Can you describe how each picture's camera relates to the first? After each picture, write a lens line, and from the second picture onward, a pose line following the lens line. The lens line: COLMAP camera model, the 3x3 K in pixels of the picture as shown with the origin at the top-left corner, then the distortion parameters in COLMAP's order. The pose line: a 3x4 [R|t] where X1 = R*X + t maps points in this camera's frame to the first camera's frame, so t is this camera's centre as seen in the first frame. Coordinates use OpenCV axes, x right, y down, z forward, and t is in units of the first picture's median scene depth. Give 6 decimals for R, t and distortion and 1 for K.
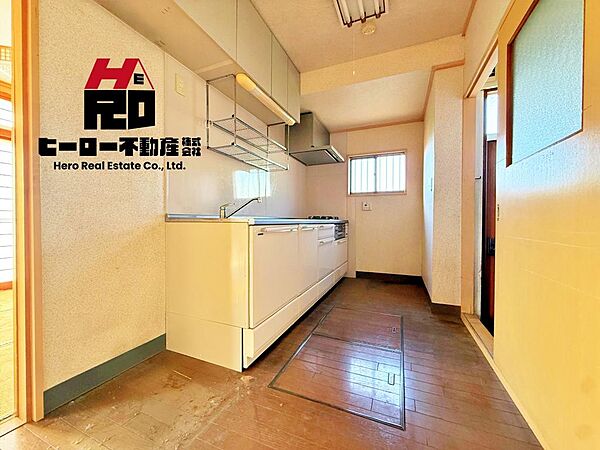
lens RADIAL K [[241.6, 0, 299.1], [0, 241.6, 224.3], [0, 0, 1]] dist [0.002046, -0.000183]
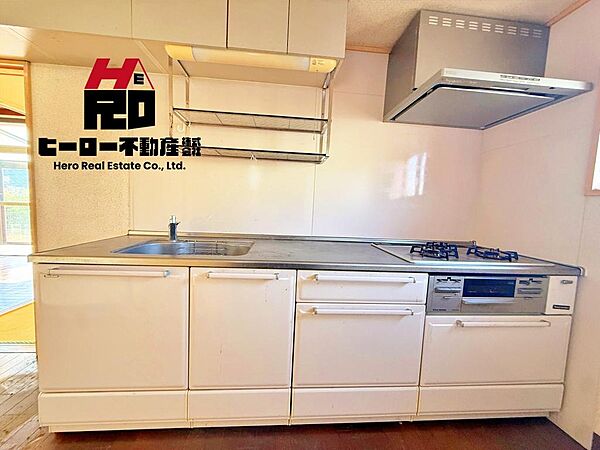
lens RADIAL K [[241.6, 0, 299.4], [0, 241.6, 224.2], [0, 0, 1]] dist [0.002046, -0.000183]
pose [[0.460230, 0.085550, -0.883668, 0.392891], [-0.053493, 0.996210, 0.068585, -0.097889], [0.886187, 0.015706, 0.463062, 0.627146]]
